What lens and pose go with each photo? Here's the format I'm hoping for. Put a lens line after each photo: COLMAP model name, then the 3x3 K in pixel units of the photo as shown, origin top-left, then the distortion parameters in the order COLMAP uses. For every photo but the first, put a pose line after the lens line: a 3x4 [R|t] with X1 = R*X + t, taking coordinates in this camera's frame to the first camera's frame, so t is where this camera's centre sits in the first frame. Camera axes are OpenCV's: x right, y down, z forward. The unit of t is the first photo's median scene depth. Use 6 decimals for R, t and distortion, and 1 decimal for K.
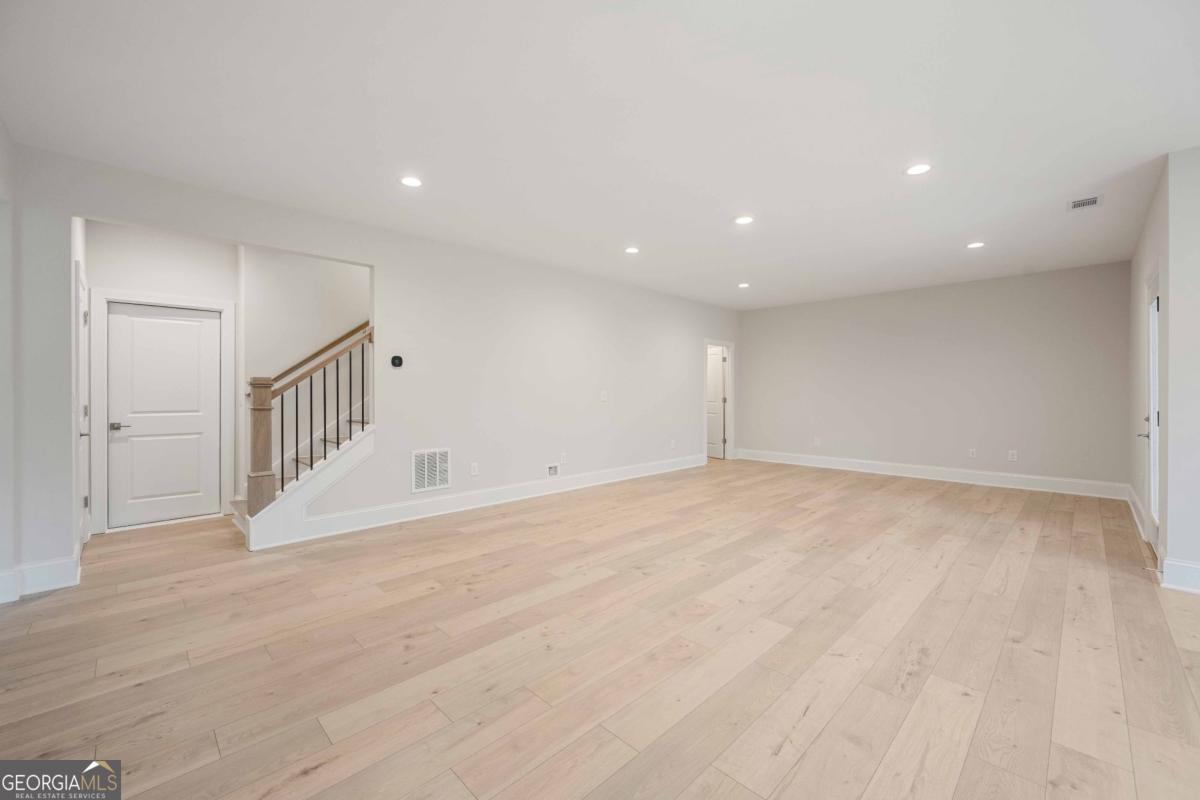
lens RADIAL K [[480.8, 0, 604.2], [0, 480.8, 399.5], [0, 0, 1]] dist [0.012474, 0.000234]
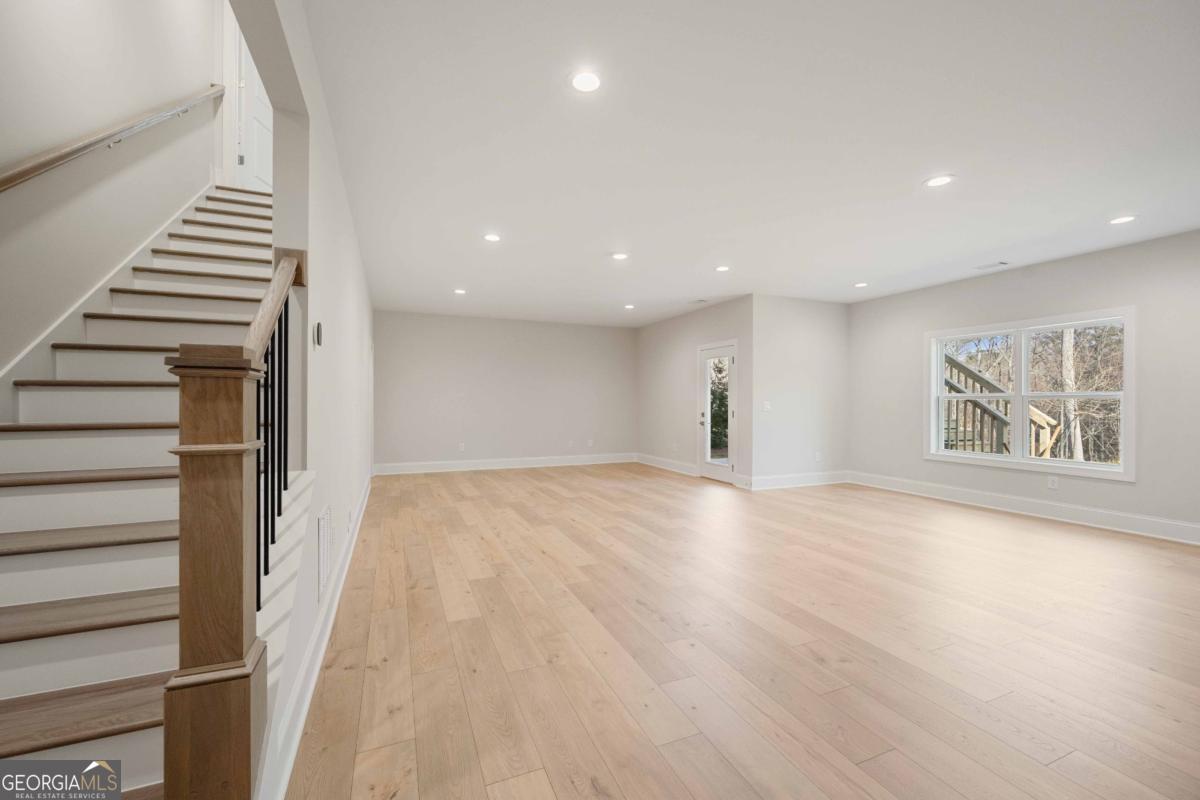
lens RADIAL K [[480.8, 0, 599.4], [0, 480.8, 401.9], [0, 0, 1]] dist [0.012474, 0.000234]
pose [[0.368580, 0.005963, 0.929577, -0.879136], [0.008809, 0.999912, -0.009907, -0.002012], [-0.929554, 0.011840, 0.368496, 0.642898]]
